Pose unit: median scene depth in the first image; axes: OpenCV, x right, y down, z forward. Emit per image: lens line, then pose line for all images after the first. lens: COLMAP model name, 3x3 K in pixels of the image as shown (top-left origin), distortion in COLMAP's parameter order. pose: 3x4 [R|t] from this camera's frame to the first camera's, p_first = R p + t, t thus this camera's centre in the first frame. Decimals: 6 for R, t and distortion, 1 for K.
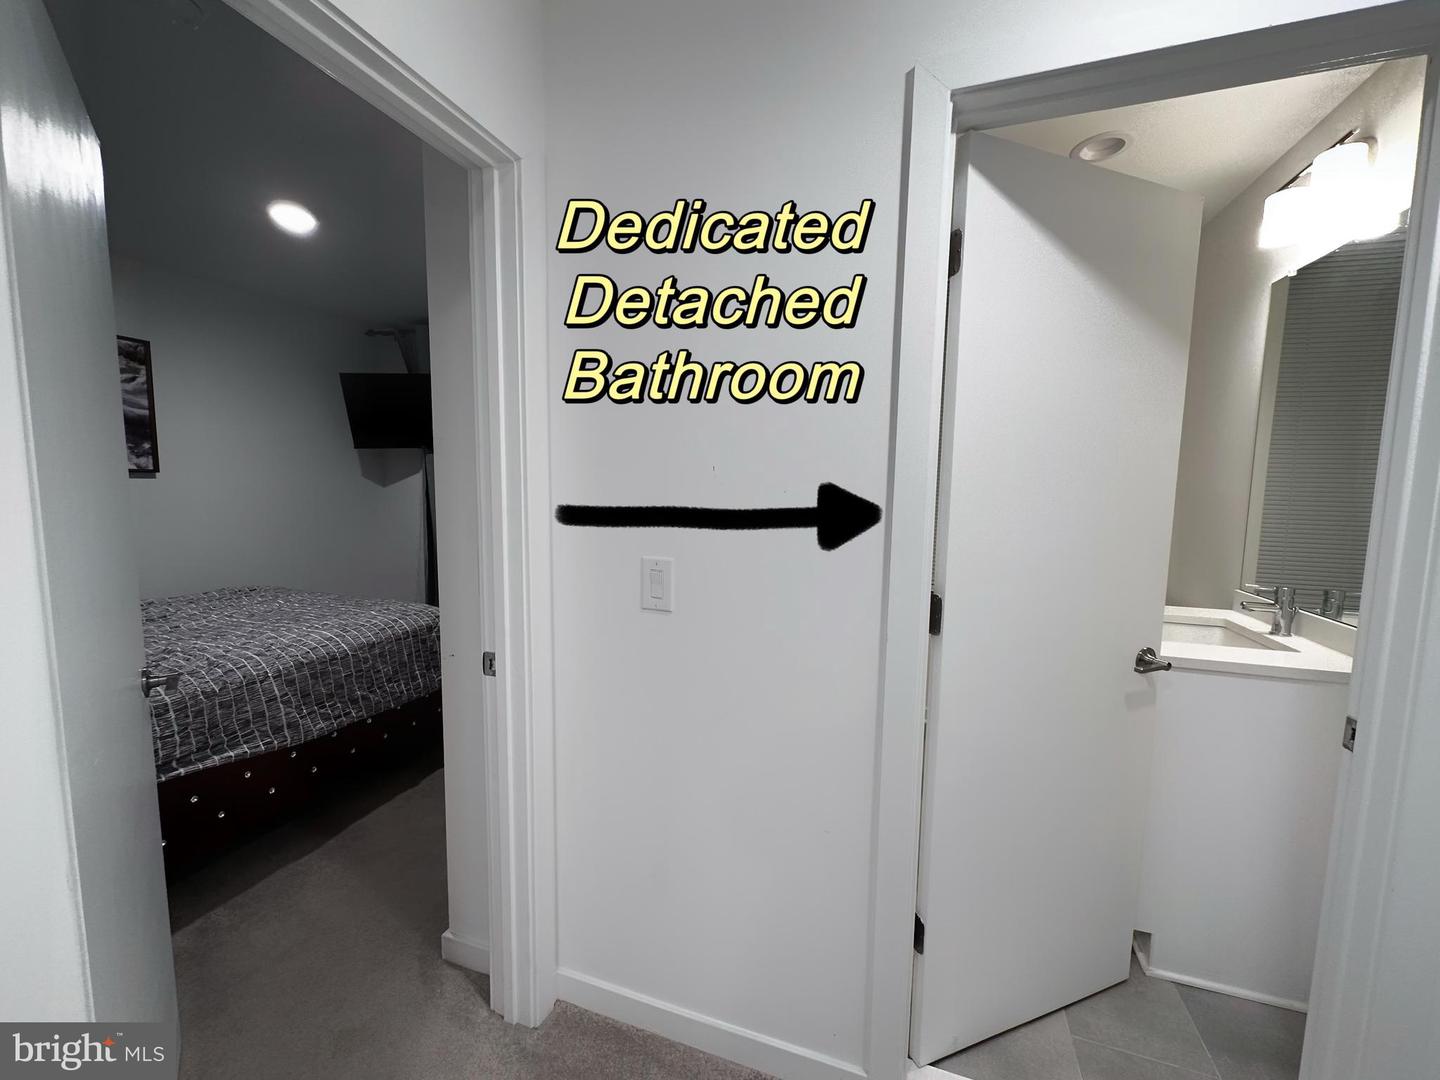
lens RADIAL K [[571.6, 0, 719.0], [0, 571.6, 542.0], [0, 0, 1]] dist [-0.003306, -0.000298]
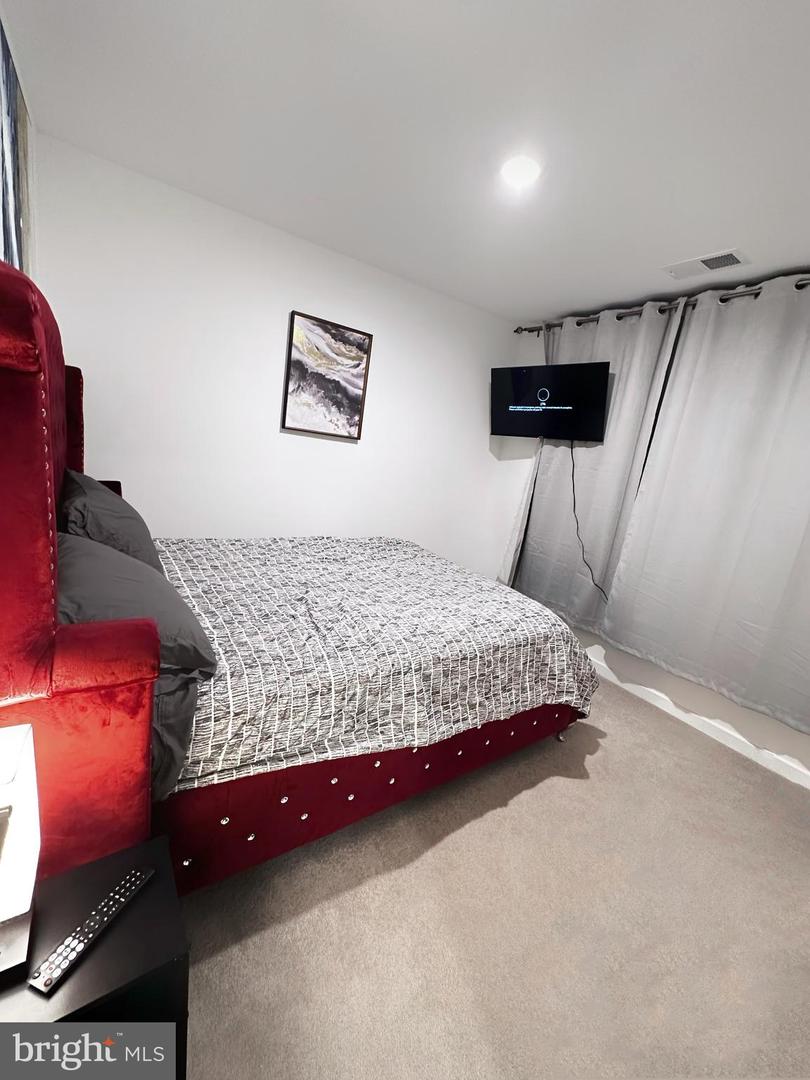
lens RADIAL K [[428.7, 0, 406.7], [0, 428.7, 538.8], [0, 0, 1]] dist [-0.003306, -0.000298]
pose [[0.788008, 0.222964, -0.573873, -0.376853], [-0.189064, 0.974717, 0.119090, -0.050783], [0.585917, 0.014655, 0.810239, 0.358925]]
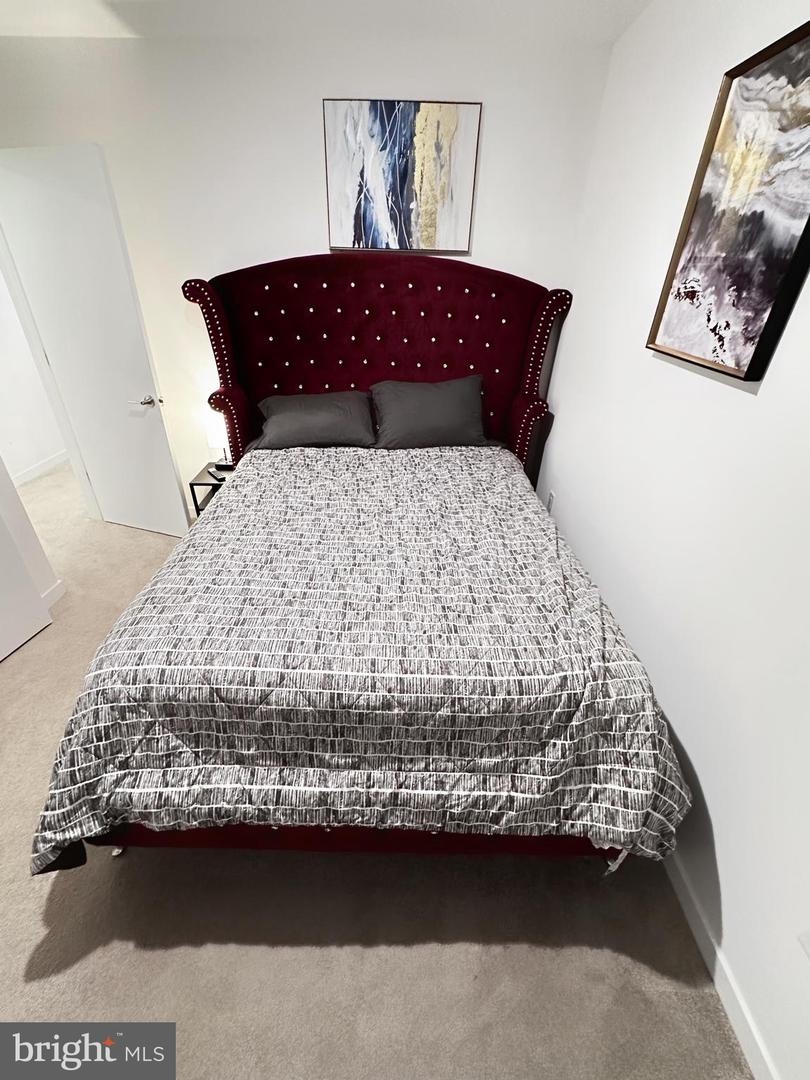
lens RADIAL K [[428.7, 0, 397.7], [0, 428.7, 540.8], [0, 0, 1]] dist [-0.003306, -0.000298]
pose [[-0.957219, 0.130639, -0.258196, -0.786138], [-0.054604, 0.794708, 0.604531, -0.277134], [0.284166, 0.592767, -0.753576, 1.635613]]
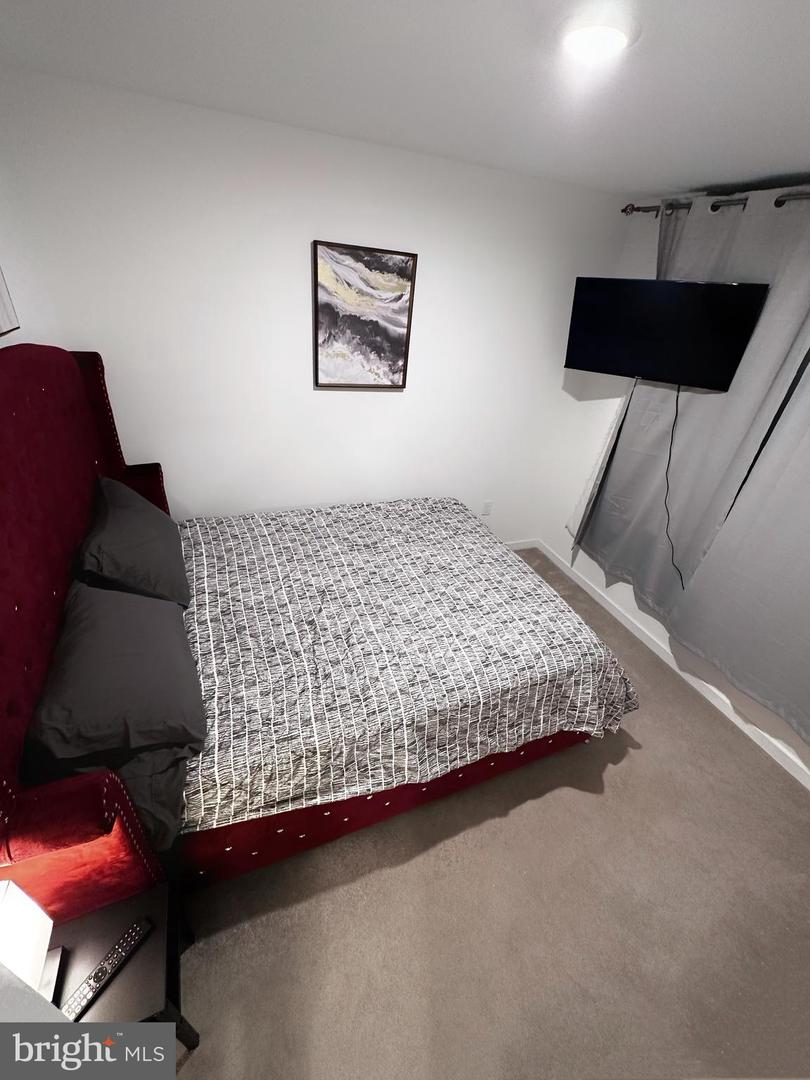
lens RADIAL K [[428.7, 0, 407.9], [0, 428.7, 536.2], [0, 0, 1]] dist [-0.003306, -0.000298]
pose [[0.642171, 0.434900, -0.631251, -0.406363], [-0.158391, 0.880993, 0.445829, -0.316126], [0.750019, -0.186314, 0.634632, 0.529328]]
